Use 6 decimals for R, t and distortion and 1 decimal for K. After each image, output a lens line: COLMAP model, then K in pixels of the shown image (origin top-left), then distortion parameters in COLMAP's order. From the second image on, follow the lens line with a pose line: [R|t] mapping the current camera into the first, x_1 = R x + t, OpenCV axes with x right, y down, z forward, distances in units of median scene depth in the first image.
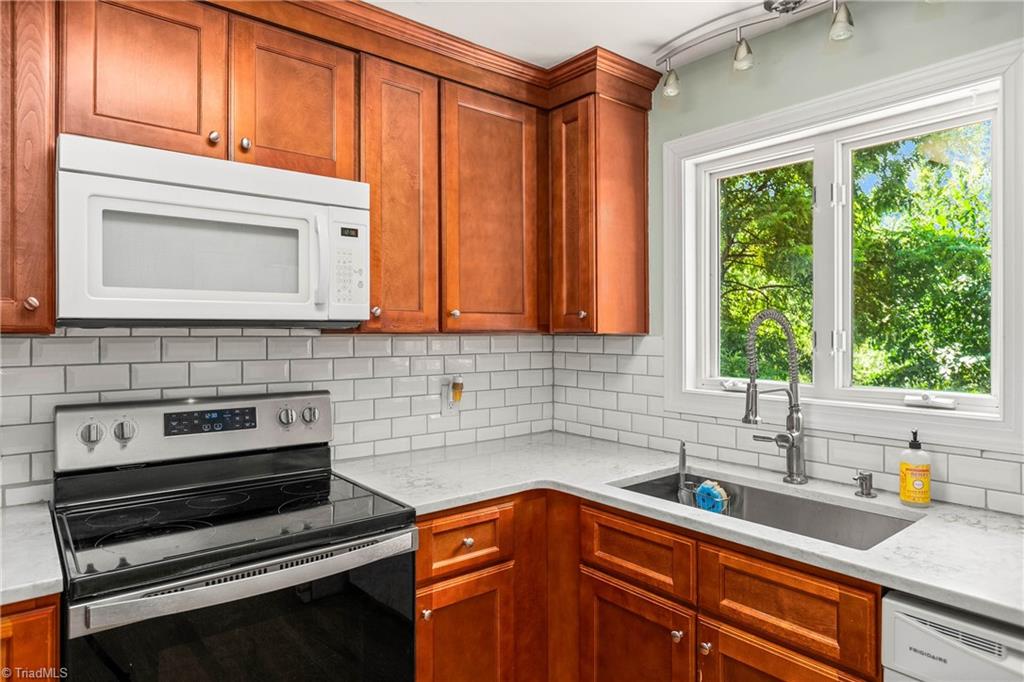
lens RADIAL K [[604.5, 0, 509.7], [0, 604.5, 330.1], [0, 0, 1]] dist [-0.001429, 0.000144]
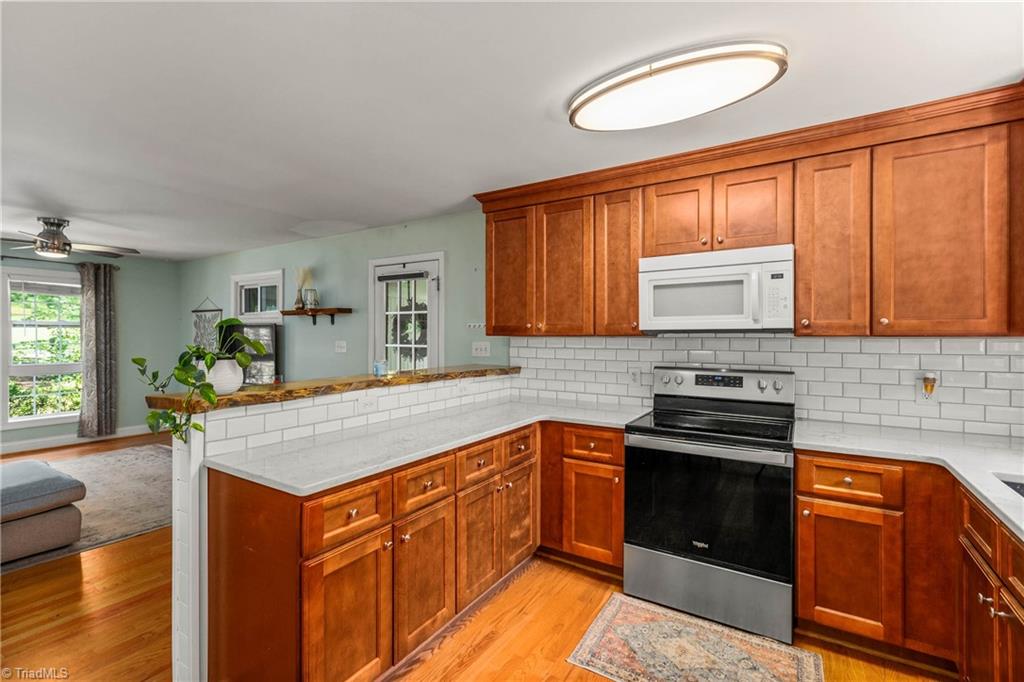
lens RADIAL K [[470.0, 0, 503.6], [0, 470.0, 339.3], [0, 0, 1]] dist [0.001682, 0.000013]
pose [[0.307022, 0.008371, -0.951666, 0.700969], [0.003864, 0.999942, 0.010043, -0.002080], [0.951695, -0.006761, 0.306972, -0.118914]]
